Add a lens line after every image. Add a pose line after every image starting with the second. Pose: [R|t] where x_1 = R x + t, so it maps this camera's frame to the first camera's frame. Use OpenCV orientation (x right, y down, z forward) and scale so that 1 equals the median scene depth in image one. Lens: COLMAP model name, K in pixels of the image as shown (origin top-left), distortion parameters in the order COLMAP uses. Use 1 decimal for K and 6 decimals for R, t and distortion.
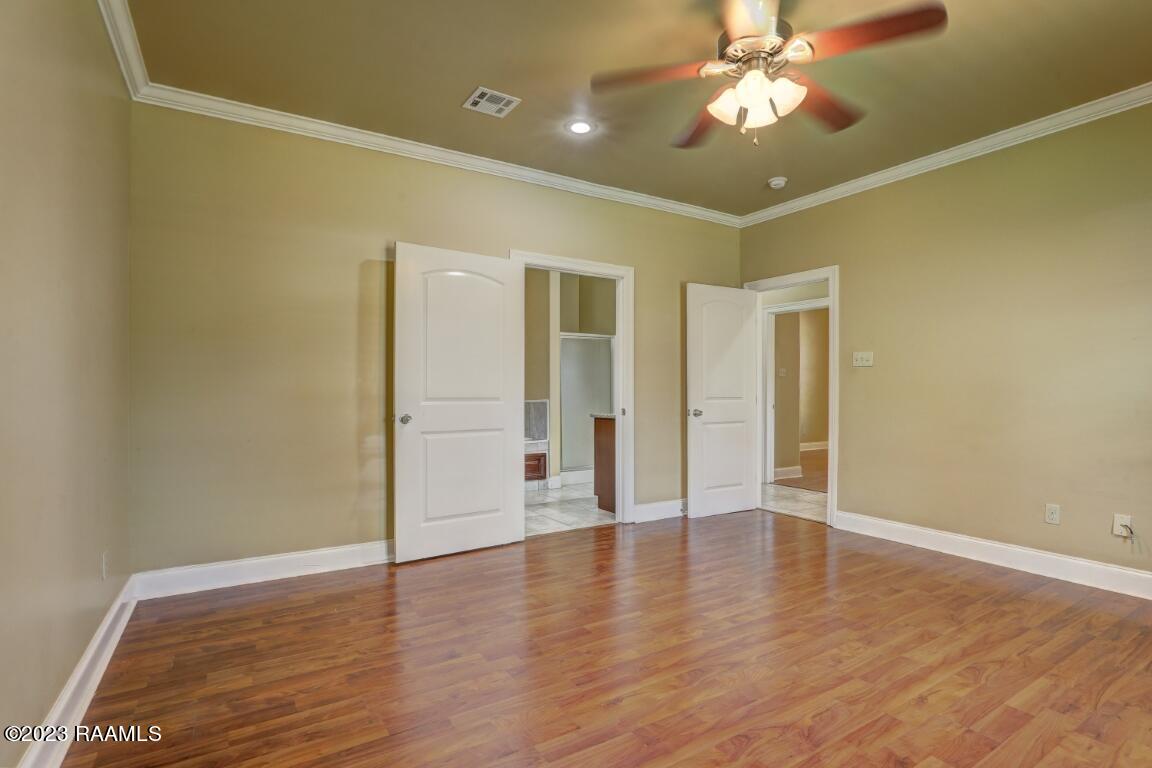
lens RADIAL K [[557.8, 0, 576.0], [0, 557.8, 384.0], [0, 0, 1]] dist [-0.022270, -0.000271]
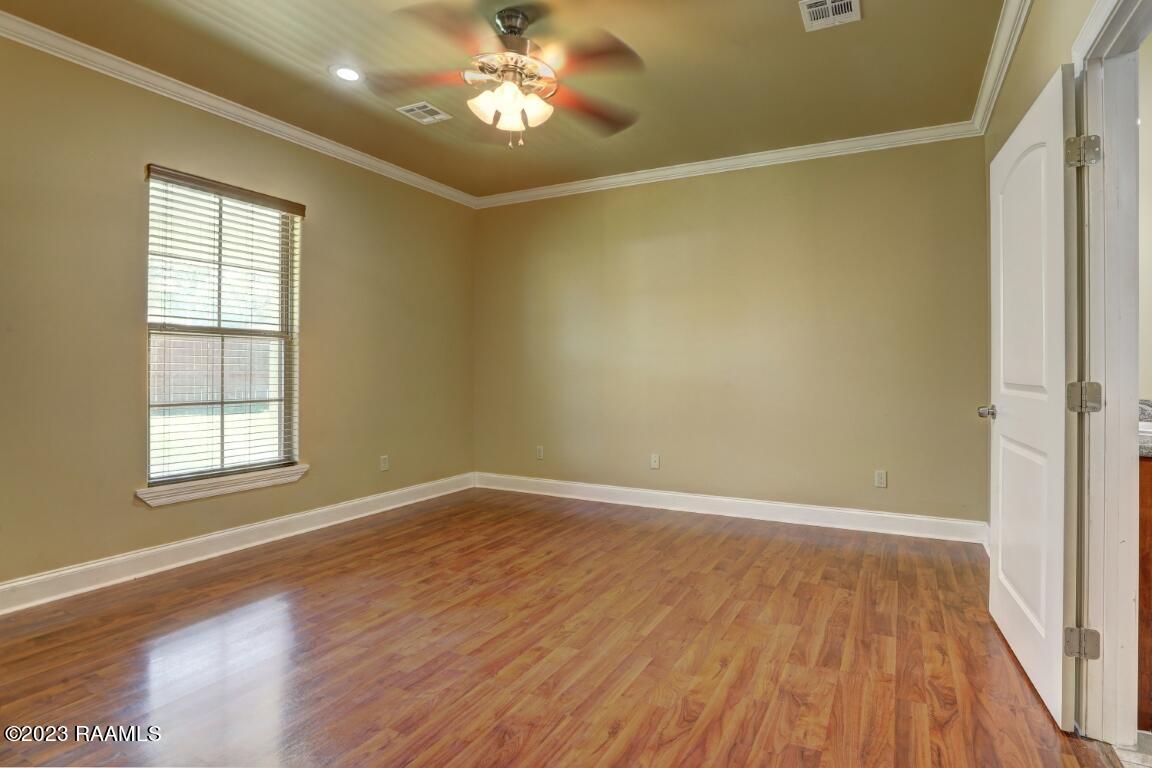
lens RADIAL K [[557.8, 0, 576.0], [0, 557.8, 384.0], [0, 0, 1]] dist [-0.022270, -0.000271]
pose [[-0.881743, 0.010892, -0.471605, 0.740748], [0.005025, 0.999894, 0.013698, 0.016021], [0.471704, 0.009708, -0.881704, 2.081502]]
